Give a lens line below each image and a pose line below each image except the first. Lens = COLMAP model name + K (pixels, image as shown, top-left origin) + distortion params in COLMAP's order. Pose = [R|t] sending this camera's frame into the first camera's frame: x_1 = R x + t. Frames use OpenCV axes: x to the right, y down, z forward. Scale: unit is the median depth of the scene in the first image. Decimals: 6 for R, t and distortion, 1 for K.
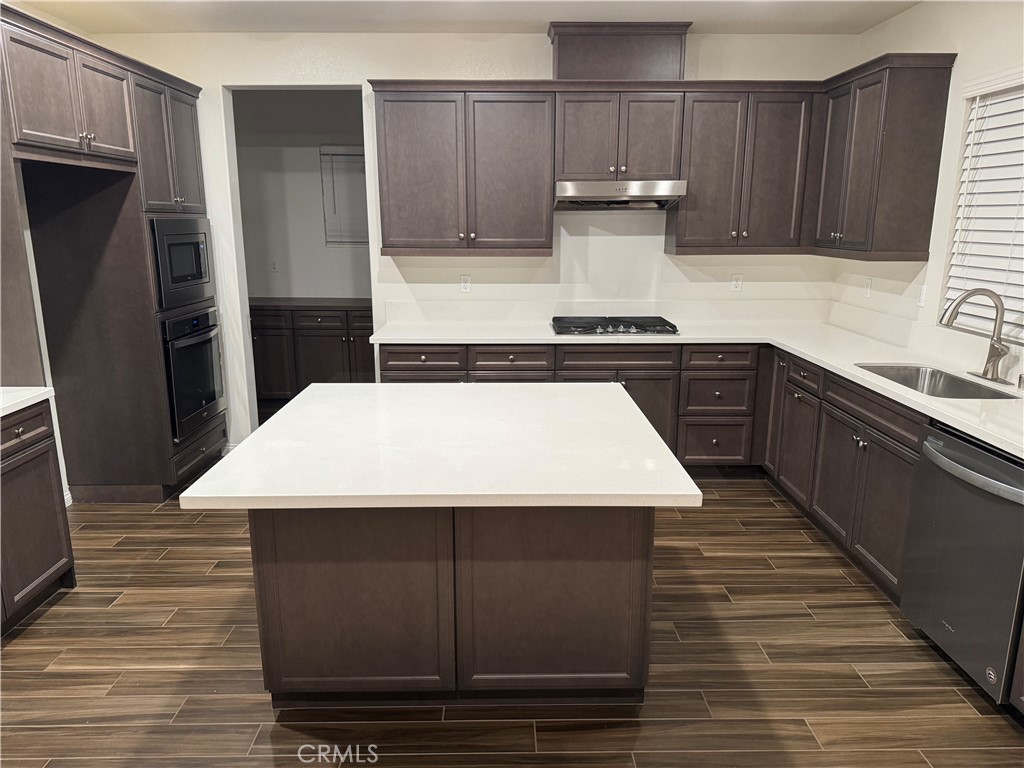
lens RADIAL K [[717.4, 0, 512.9], [0, 717.4, 392.5], [0, 0, 1]] dist [0.057915, -0.073930]
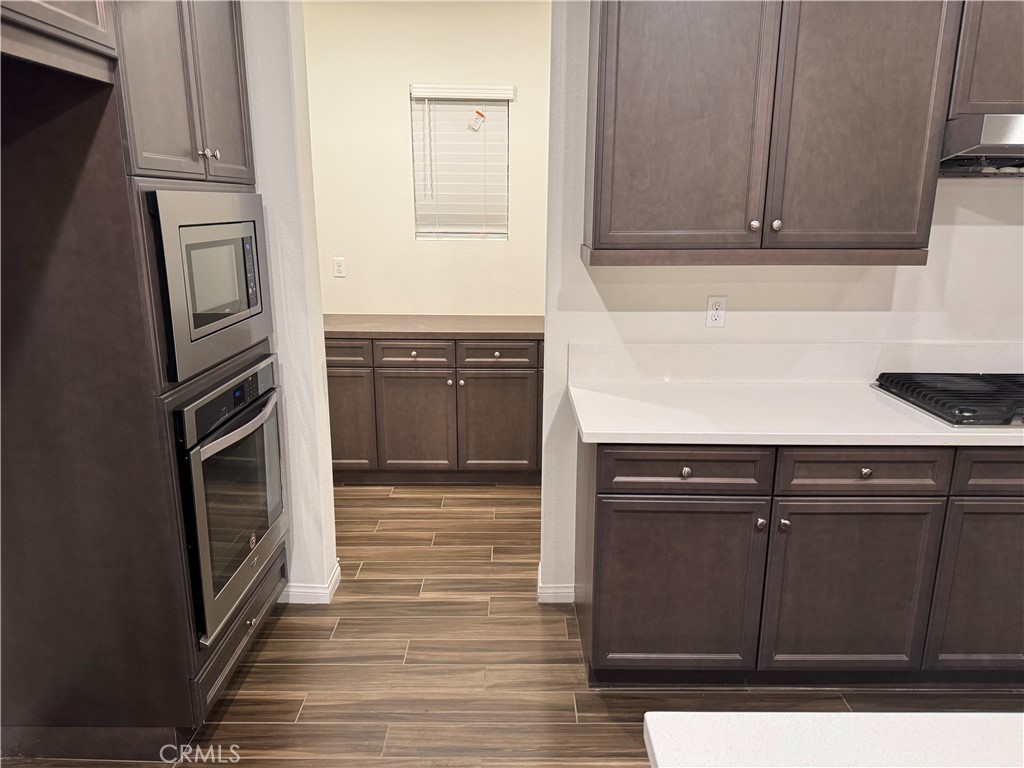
lens RADIAL K [[717.4, 0, 508.2], [0, 717.4, 391.4], [0, 0, 1]] dist [0.057915, -0.073930]
pose [[0.999790, 0.005850, -0.019636, -0.242499], [-0.005452, 0.999780, 0.020266, -0.114268], [0.019750, -0.020155, 0.999602, 0.502098]]
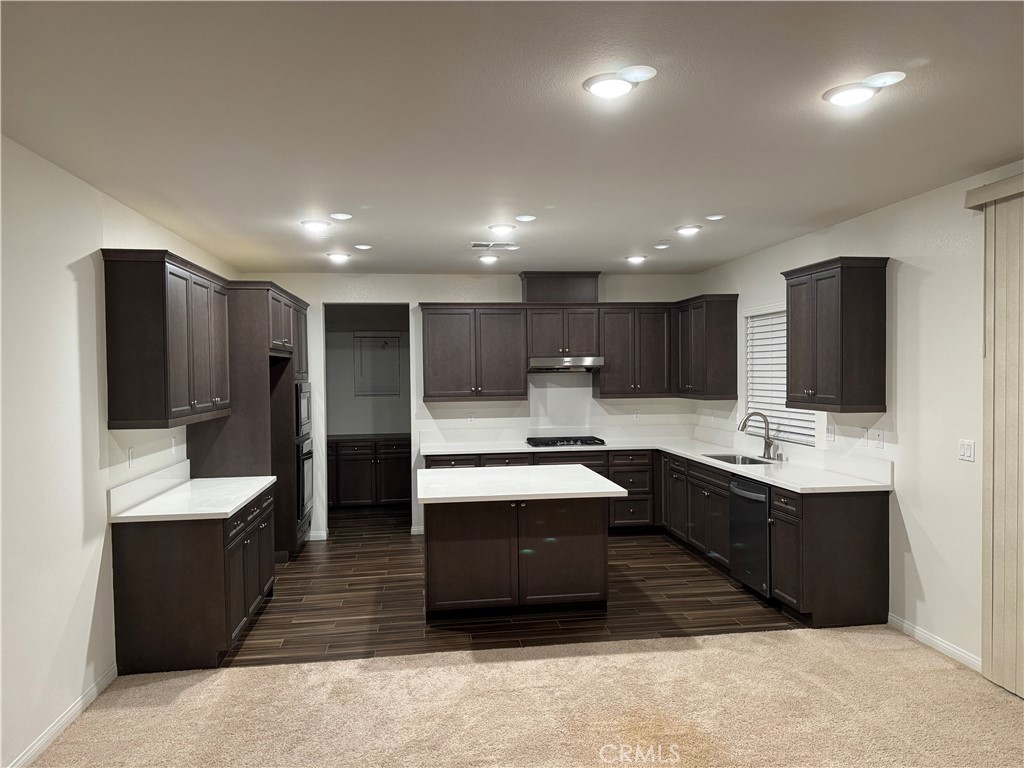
lens RADIAL K [[717.4, 0, 514.2], [0, 717.4, 384.0], [0, 0, 1]] dist [0.057915, -0.073930]
pose [[0.992221, -0.015268, 0.123547, -0.187673], [0.041469, 0.976305, -0.212389, 0.127989], [-0.117376, 0.215860, 0.969344, -0.631878]]
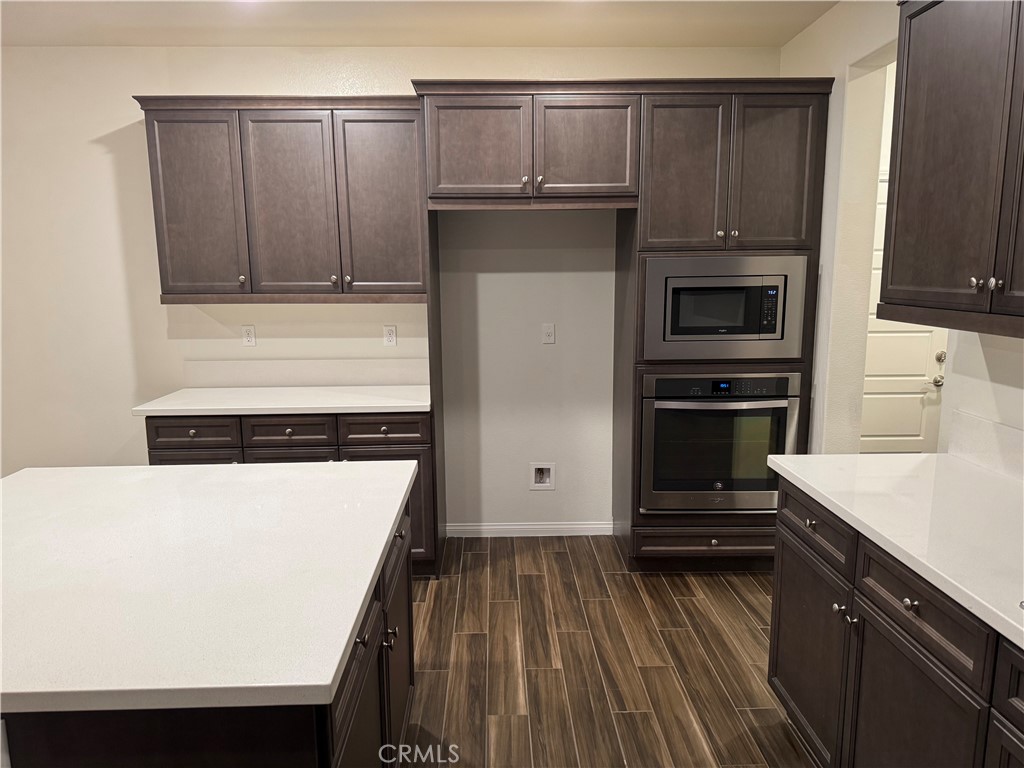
lens RADIAL K [[717.4, 0, 513.8], [0, 717.4, 390.5], [0, 0, 1]] dist [0.057915, -0.073930]
pose [[0.014701, 0.166342, -0.985958, 0.356143], [-0.223802, 0.961595, 0.158895, -0.172062], [0.974524, 0.218324, 0.051364, 0.761923]]
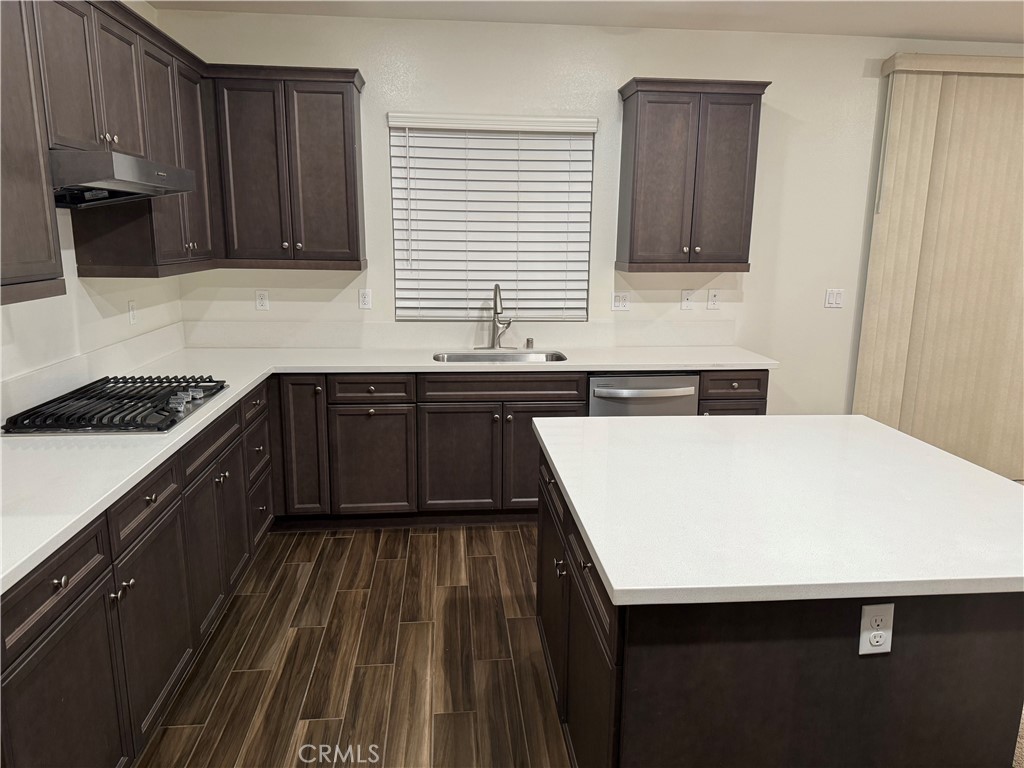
lens RADIAL K [[717.4, 0, 510.1], [0, 717.4, 392.2], [0, 0, 1]] dist [0.057915, -0.073930]
pose [[-0.073998, -0.221141, 0.972431, -0.506373], [0.219644, 0.947545, 0.232195, -0.186310], [-0.972770, 0.230771, -0.021544, 0.764142]]
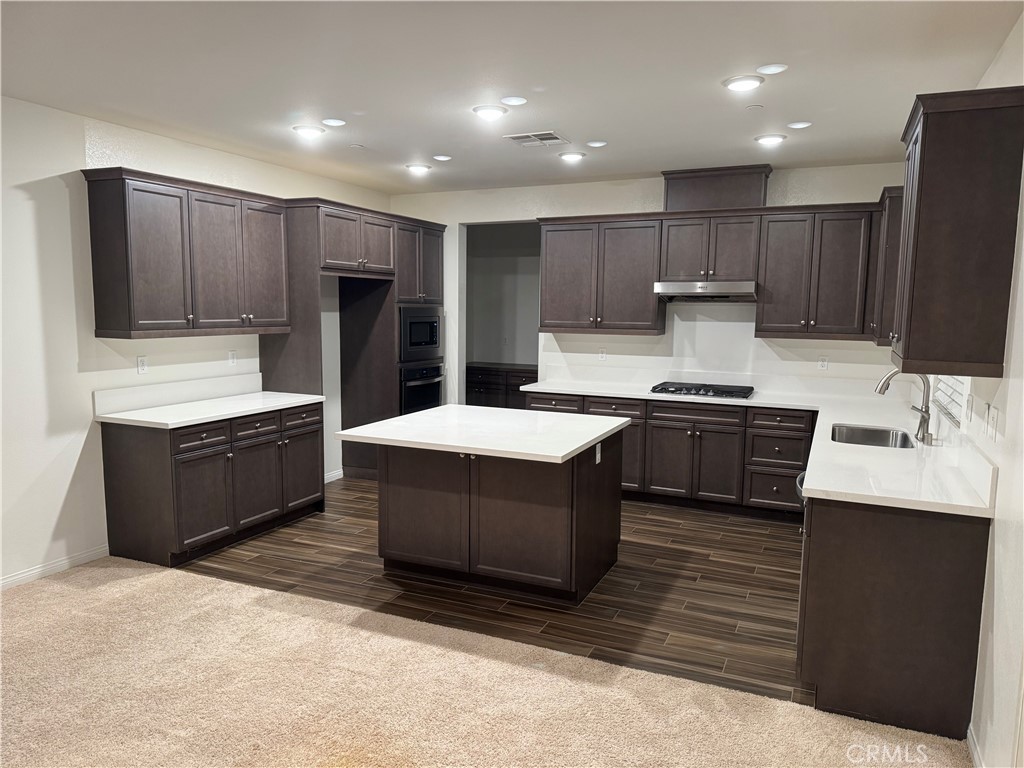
lens RADIAL K [[717.4, 0, 515.7], [0, 717.4, 391.6], [0, 0, 1]] dist [0.057915, -0.073930]
pose [[0.906702, 0.060402, -0.417424, 0.402627], [-0.108848, 0.989677, -0.093225, 0.070762], [0.407485, 0.129963, 0.903917, -0.323227]]
